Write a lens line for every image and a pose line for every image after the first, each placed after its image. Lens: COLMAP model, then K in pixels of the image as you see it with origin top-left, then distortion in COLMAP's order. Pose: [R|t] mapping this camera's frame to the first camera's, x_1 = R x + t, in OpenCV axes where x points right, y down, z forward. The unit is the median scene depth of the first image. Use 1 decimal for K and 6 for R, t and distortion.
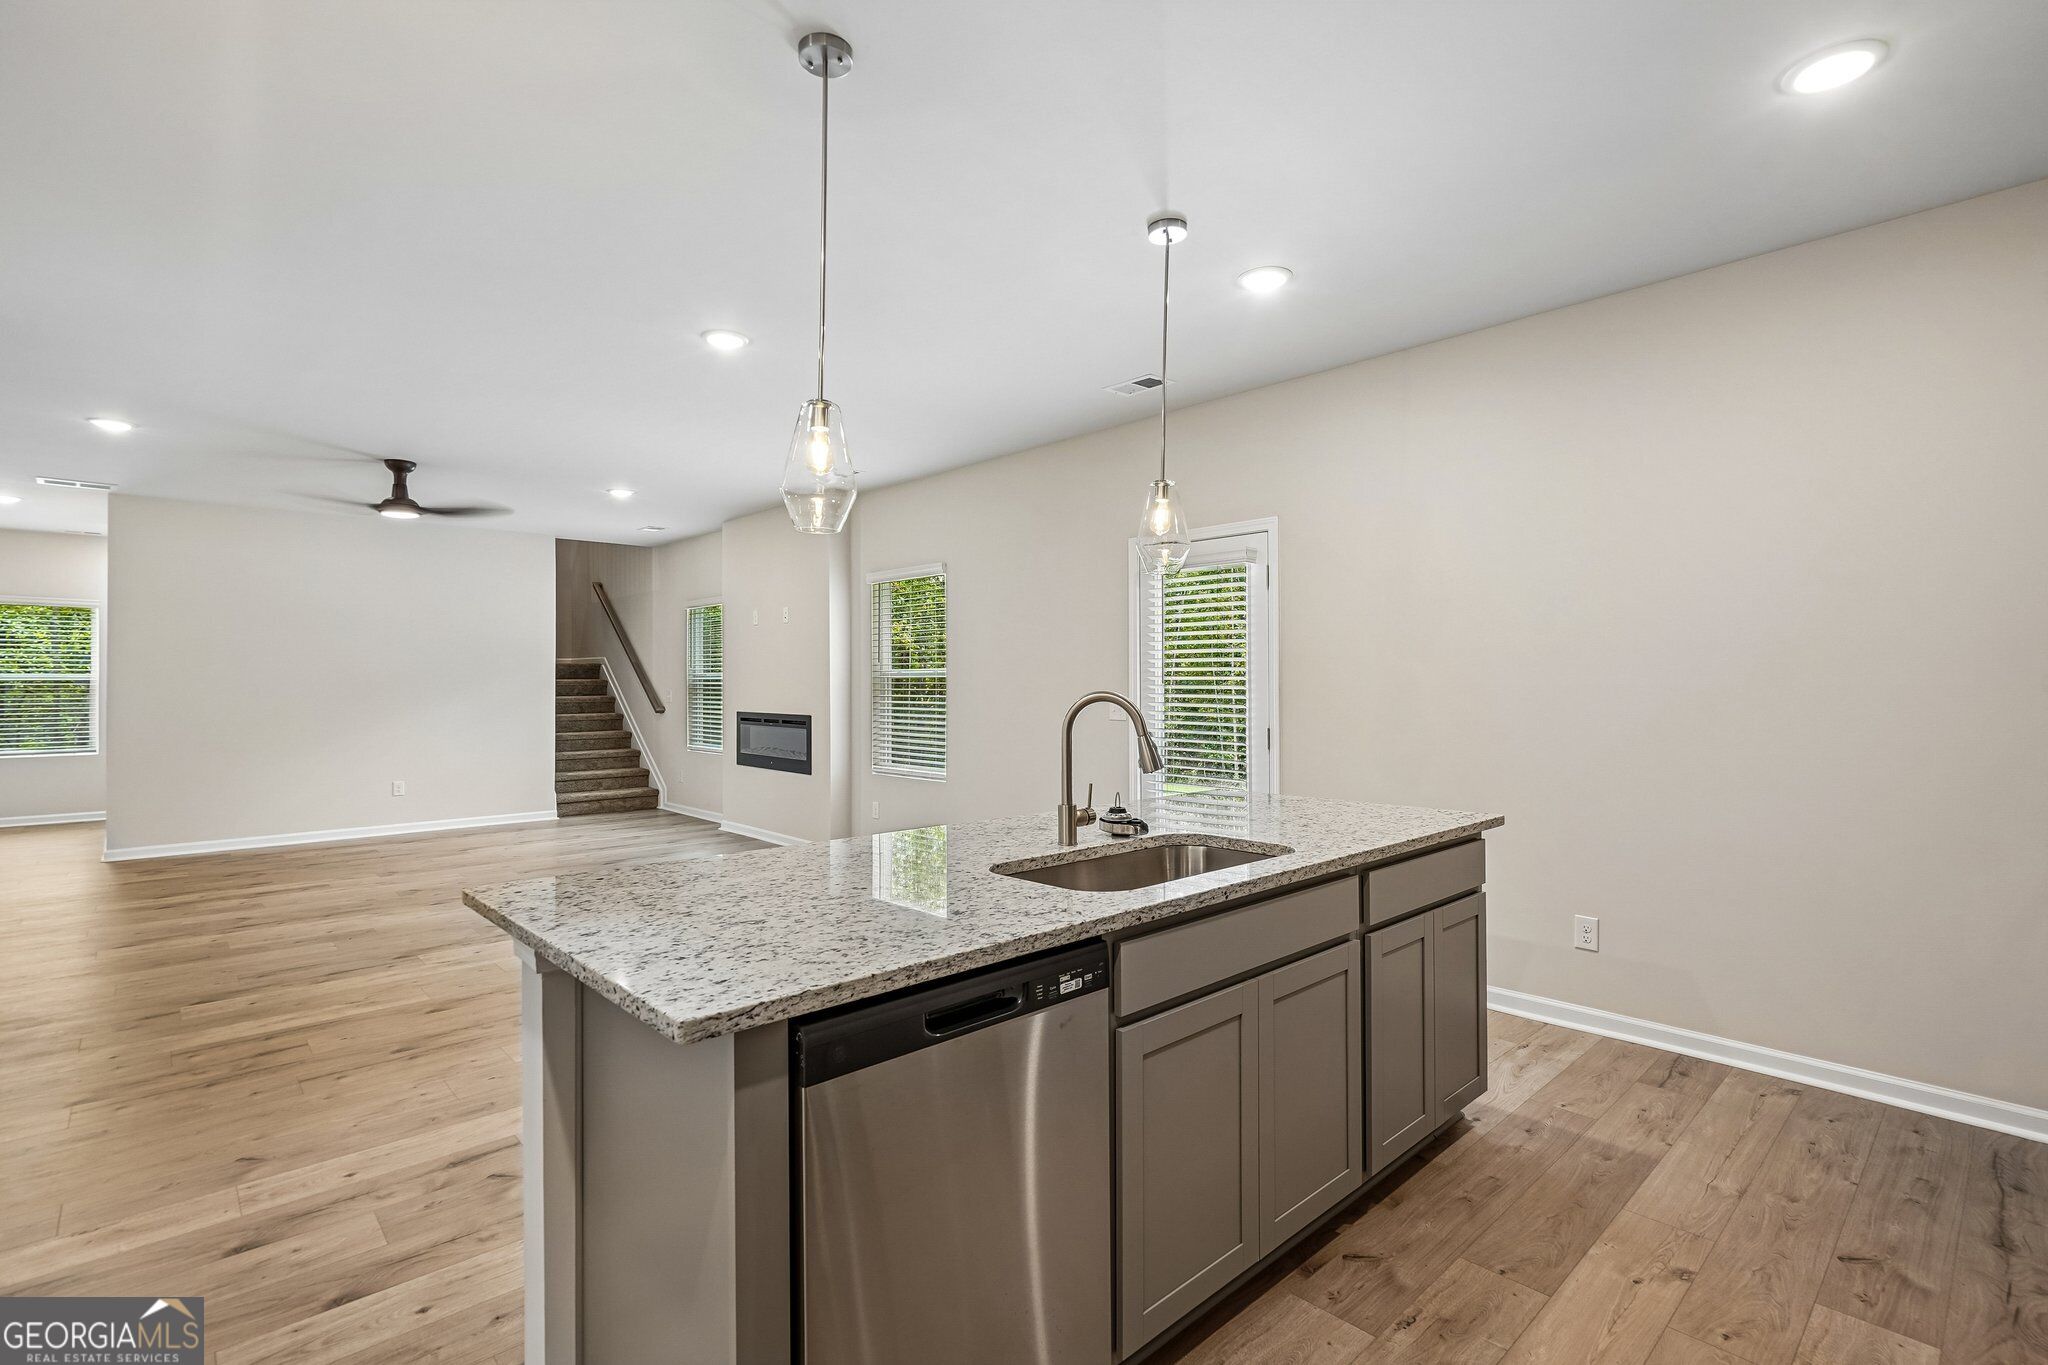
lens RADIAL K [[958.2, 0, 1014.0], [0, 958.2, 663.3], [0, 0, 1]] dist [-0.004792, 0.003403]
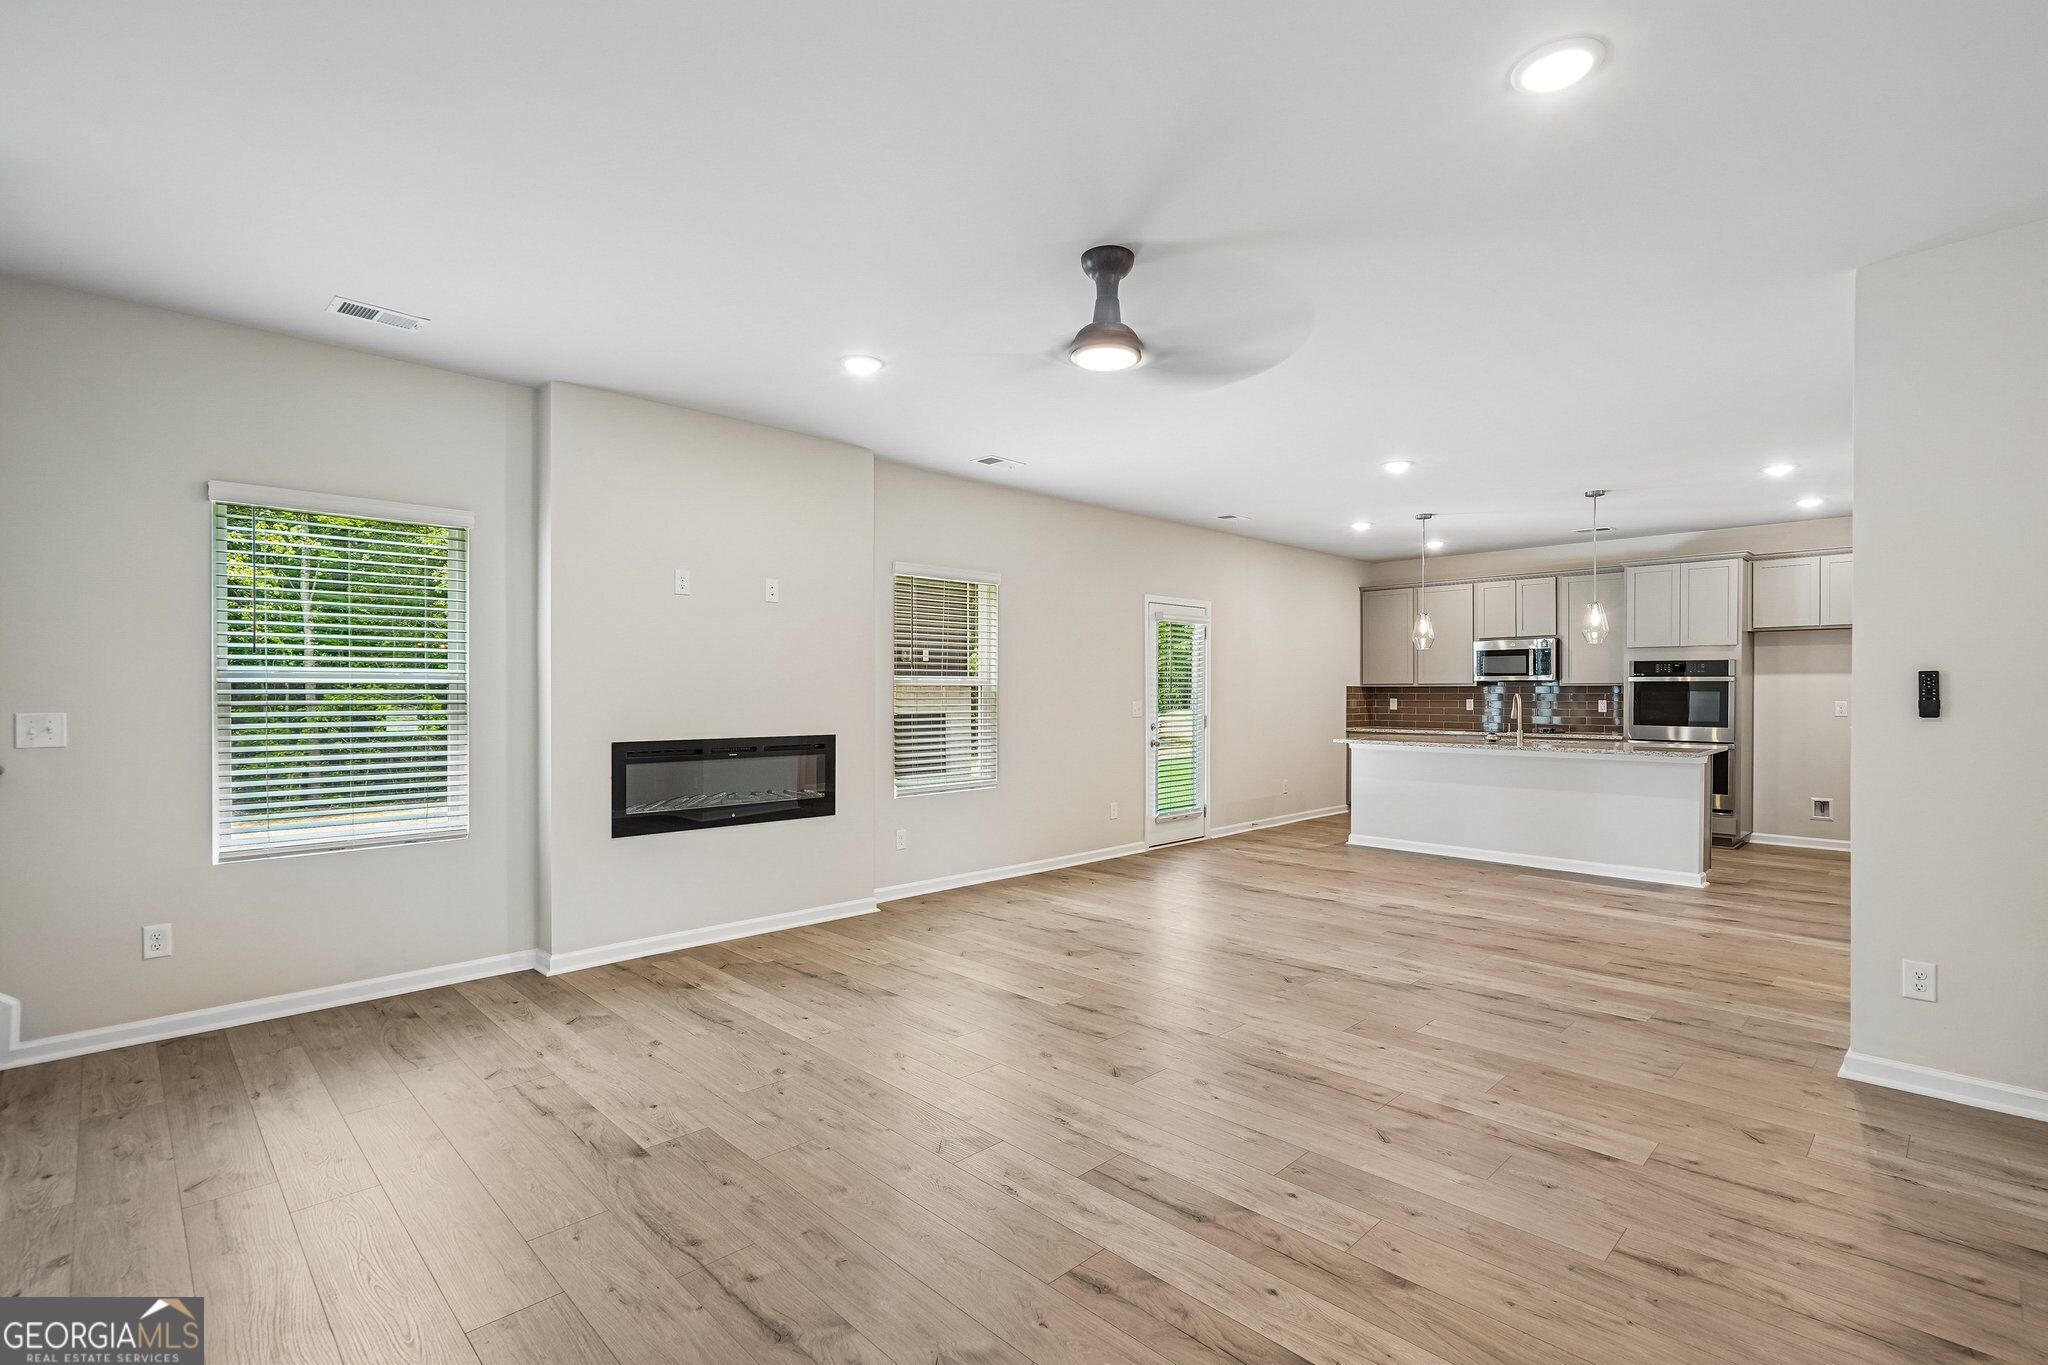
lens RADIAL K [[958.2, 0, 1026.9], [0, 958.2, 685.5], [0, 0, 1]] dist [-0.004792, 0.003403]
pose [[-0.045728, 0.008085, 0.998921, -1.148625], [-0.018948, 0.999780, -0.008959, 0.023630], [-0.998774, -0.019337, -0.045565, 1.060470]]
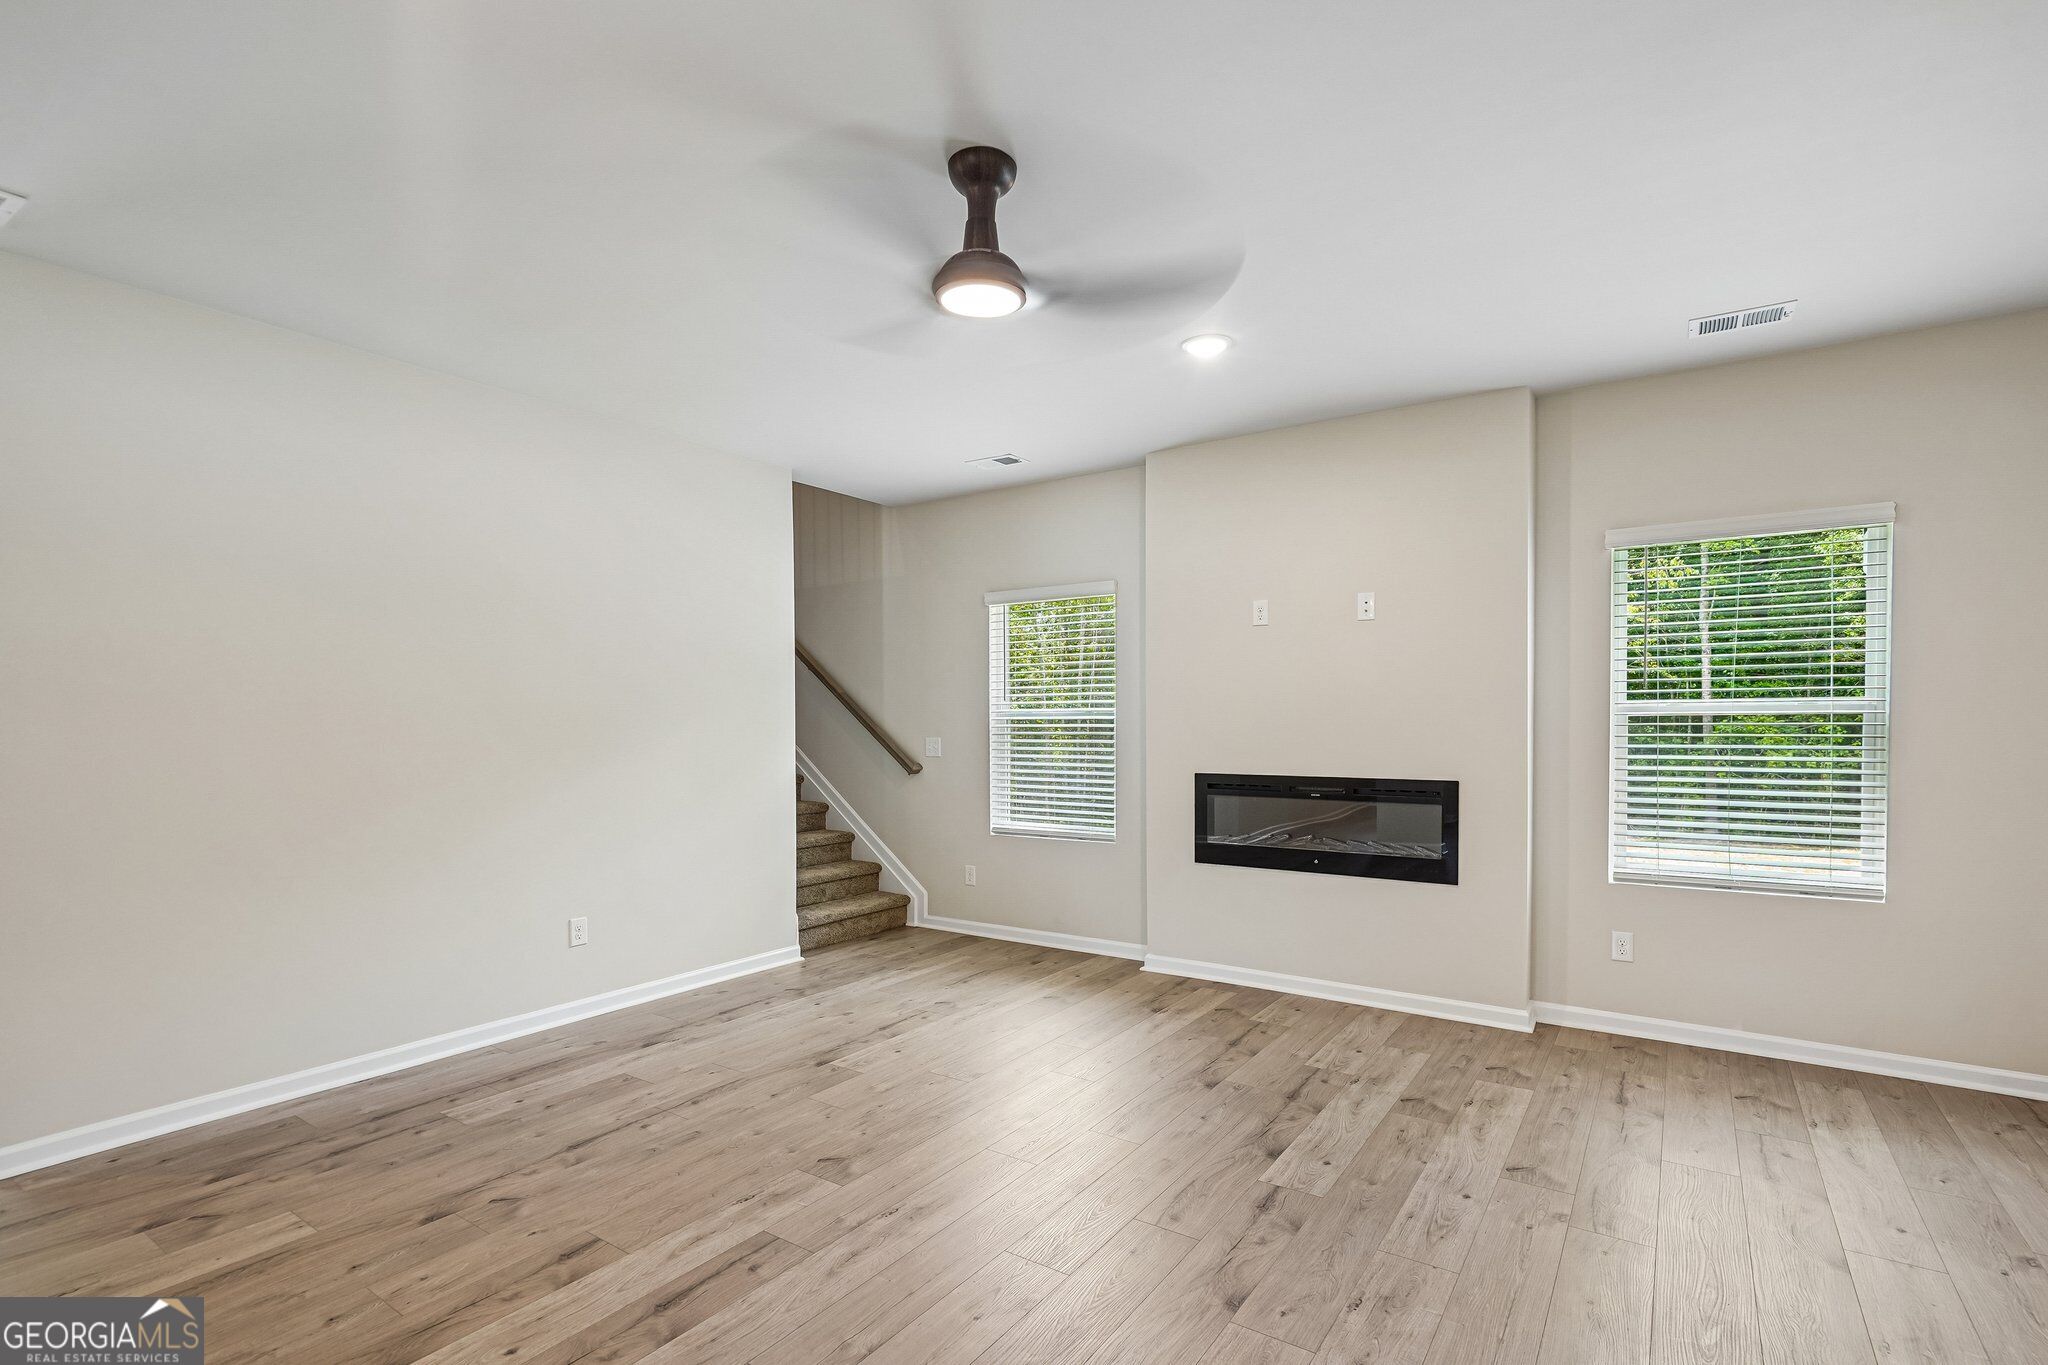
lens RADIAL K [[958.2, 0, 1004.3], [0, 958.2, 737.6], [0, 0, 1]] dist [-0.004792, 0.003403]
pose [[0.976610, -0.004357, 0.214975, -0.714880], [-0.002260, 0.999531, 0.030525, 0.013847], [-0.215007, -0.030297, 0.976142, 0.603456]]
